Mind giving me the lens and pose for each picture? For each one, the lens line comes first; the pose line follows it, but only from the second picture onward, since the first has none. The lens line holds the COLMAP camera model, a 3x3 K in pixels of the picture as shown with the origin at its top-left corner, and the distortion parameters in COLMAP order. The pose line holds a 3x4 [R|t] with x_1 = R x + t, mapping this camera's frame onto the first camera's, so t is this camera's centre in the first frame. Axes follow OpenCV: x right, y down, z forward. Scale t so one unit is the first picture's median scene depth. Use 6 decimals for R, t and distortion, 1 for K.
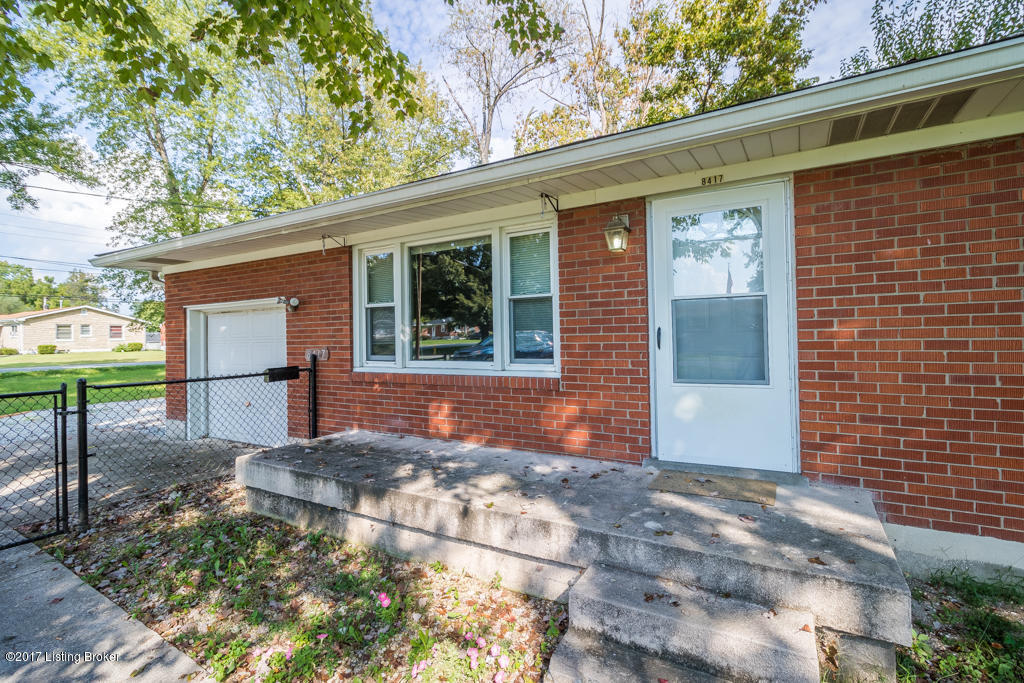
lens RADIAL K [[473.9, 0, 513.3], [0, 473.9, 337.4], [0, 0, 1]] dist [-0.000401, 0.001446]
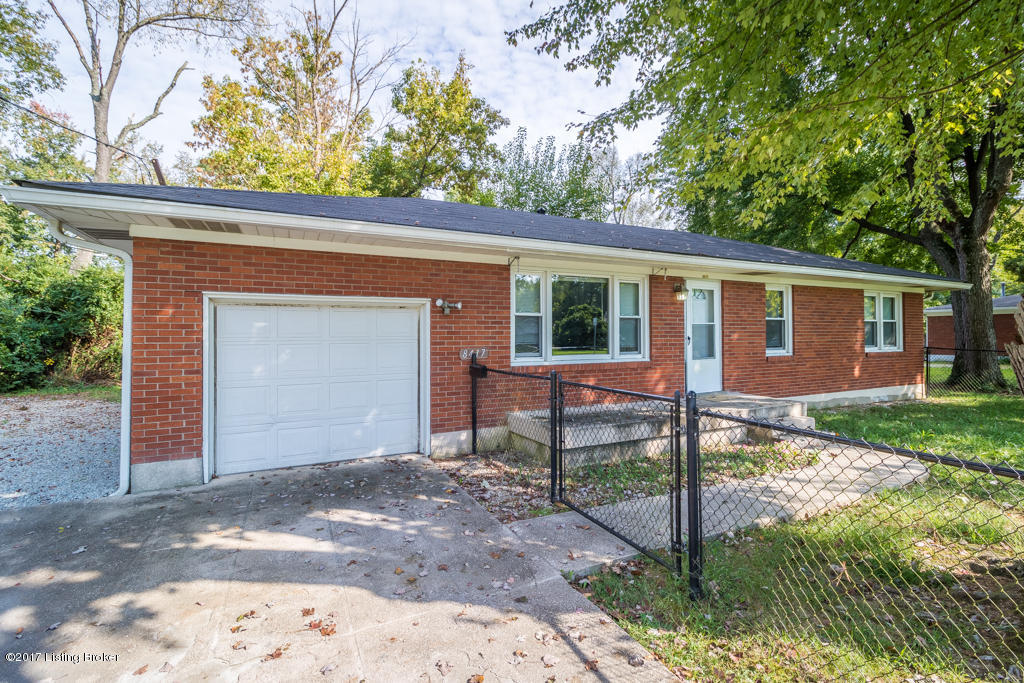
lens RADIAL K [[473.9, 0, 515.9], [0, 473.9, 338.9], [0, 0, 1]] dist [-0.000401, 0.001446]
pose [[0.532304, 0.008150, 0.846514, -1.619724], [-0.003048, 0.999966, -0.007711, 0.011874], [-0.846548, 0.001525, 0.532311, 0.382488]]
